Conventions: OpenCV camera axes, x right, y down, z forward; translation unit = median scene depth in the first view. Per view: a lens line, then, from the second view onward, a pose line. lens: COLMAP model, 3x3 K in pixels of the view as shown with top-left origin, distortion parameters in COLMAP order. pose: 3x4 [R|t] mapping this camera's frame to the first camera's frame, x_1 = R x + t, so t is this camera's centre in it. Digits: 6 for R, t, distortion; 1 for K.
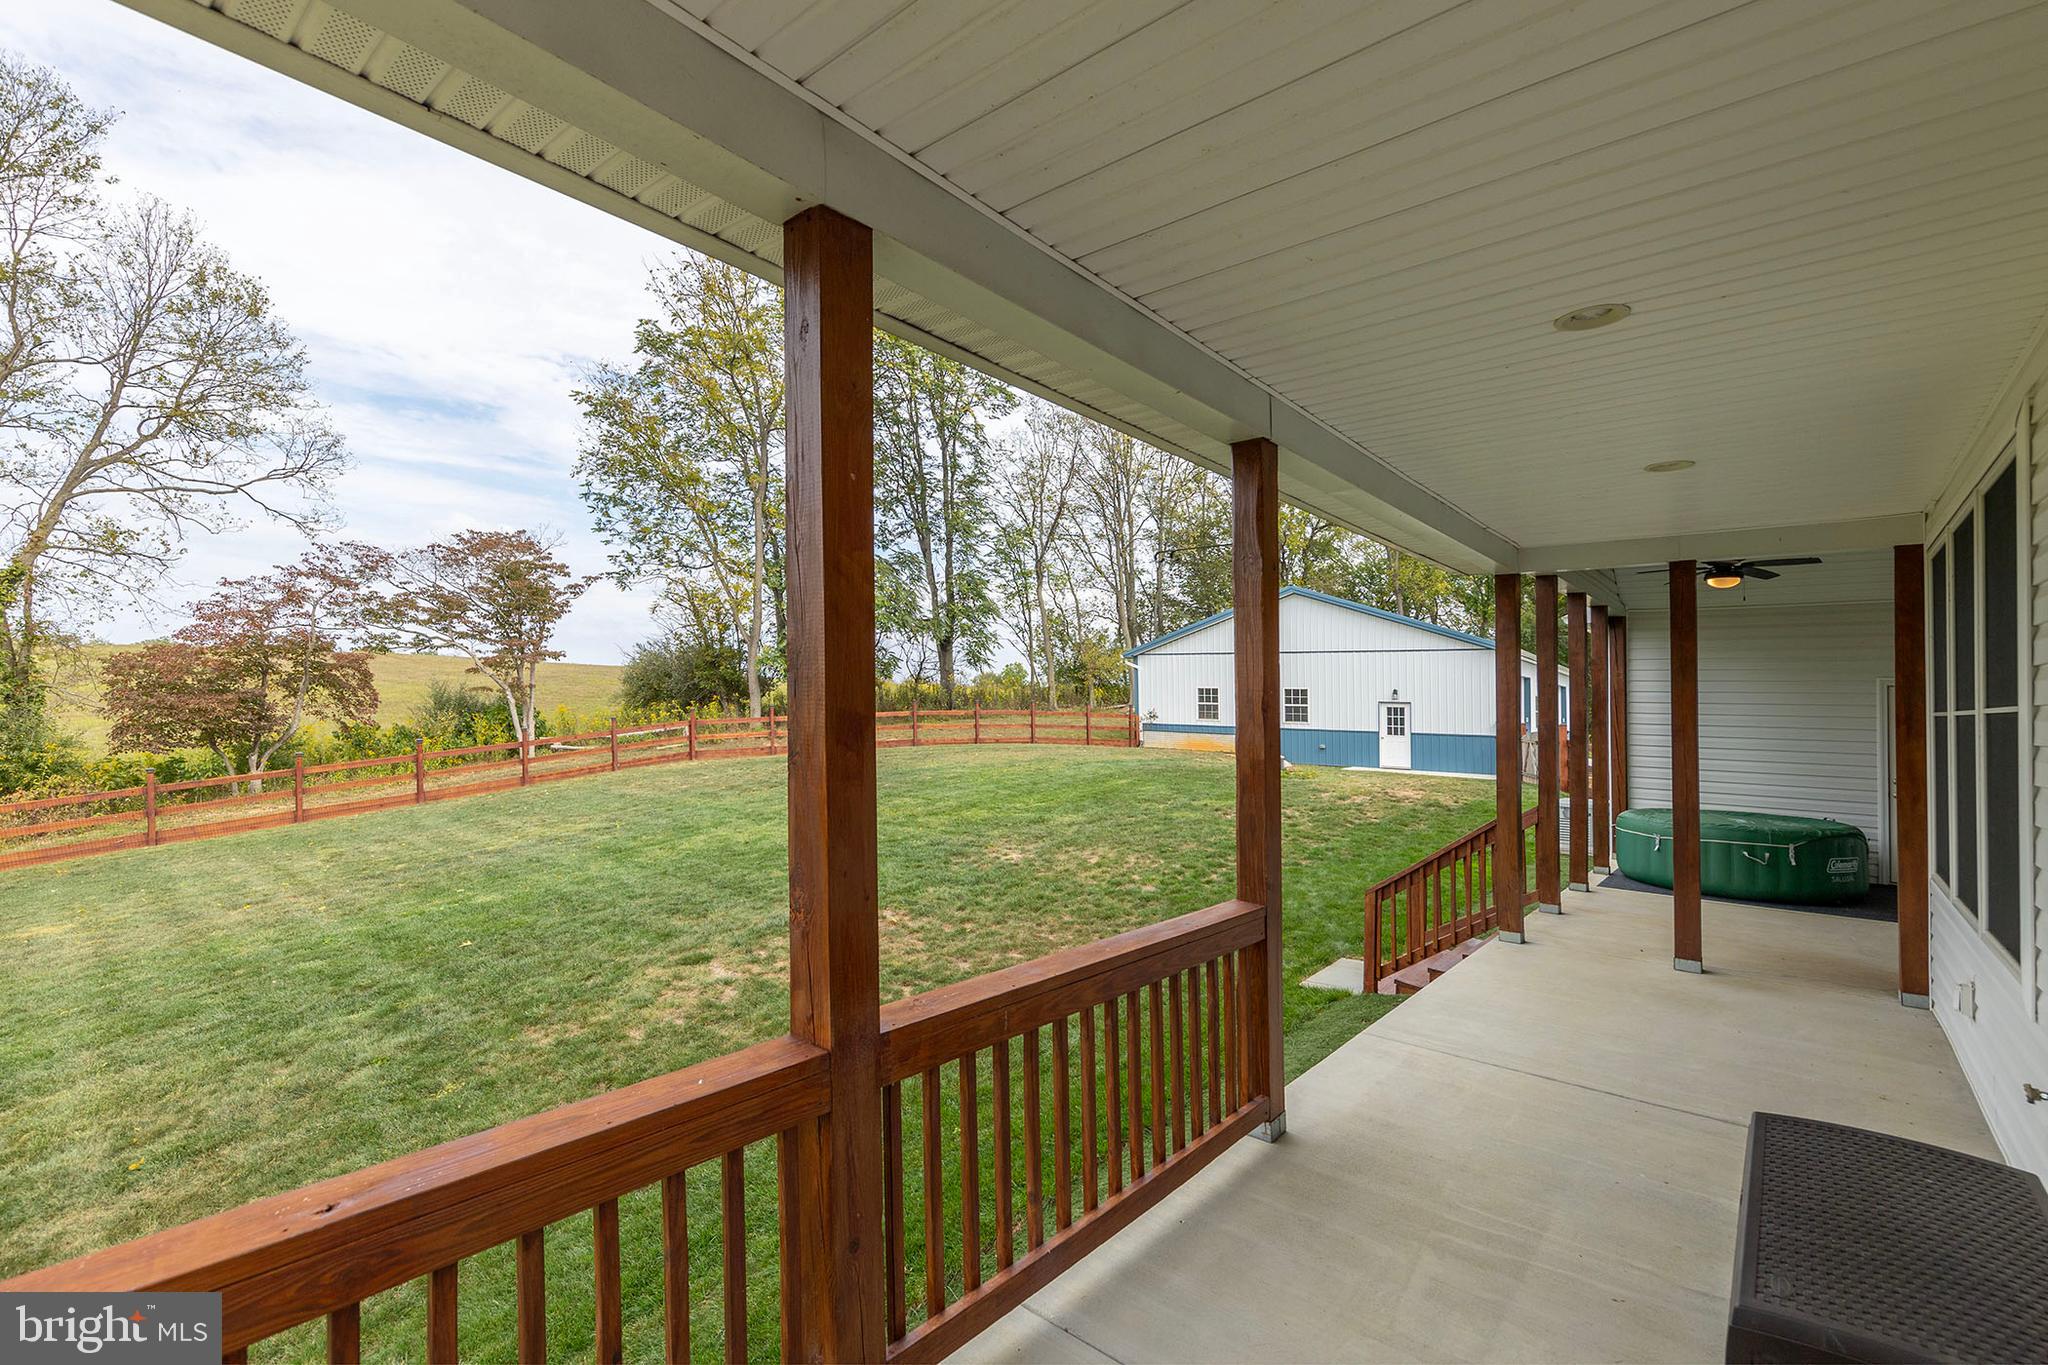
lens RADIAL K [[906.1, 0, 1021.7], [0, 906.1, 714.3], [0, 0, 1]] dist [-0.000807, -0.000253]
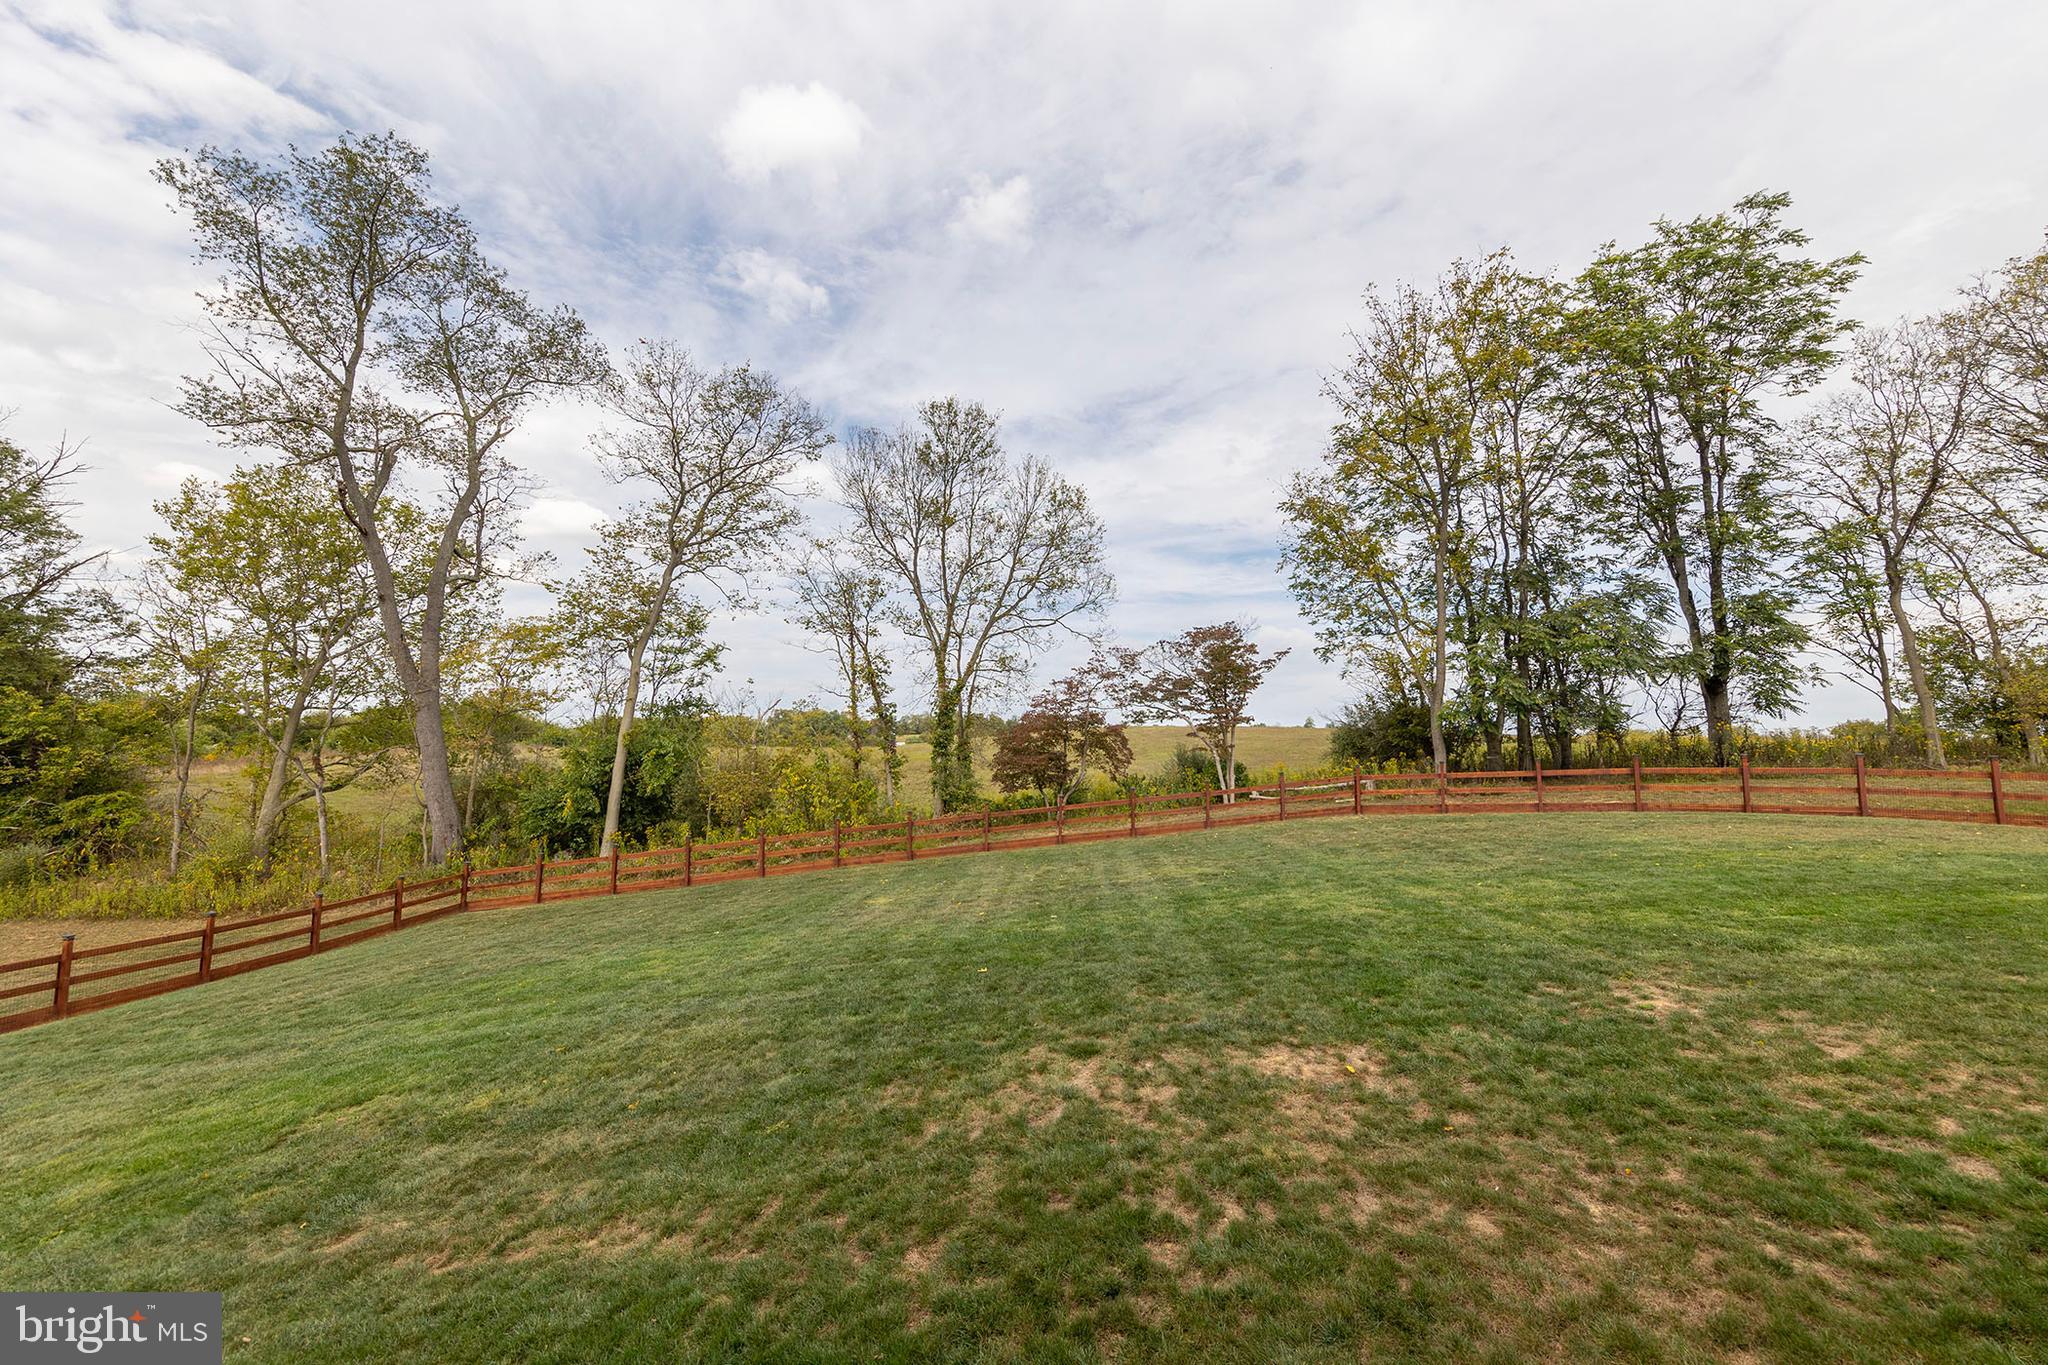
lens RADIAL K [[735.9, 0, 1023.1], [0, 735.9, 721.6], [0, 0, 1]] dist [0.002208, 0.000084]
pose [[0.628035, -0.044324, -0.776921, 0.038892], [-0.006563, 0.998039, -0.062244, -0.000437], [0.778157, 0.044190, 0.626513, 0.111907]]
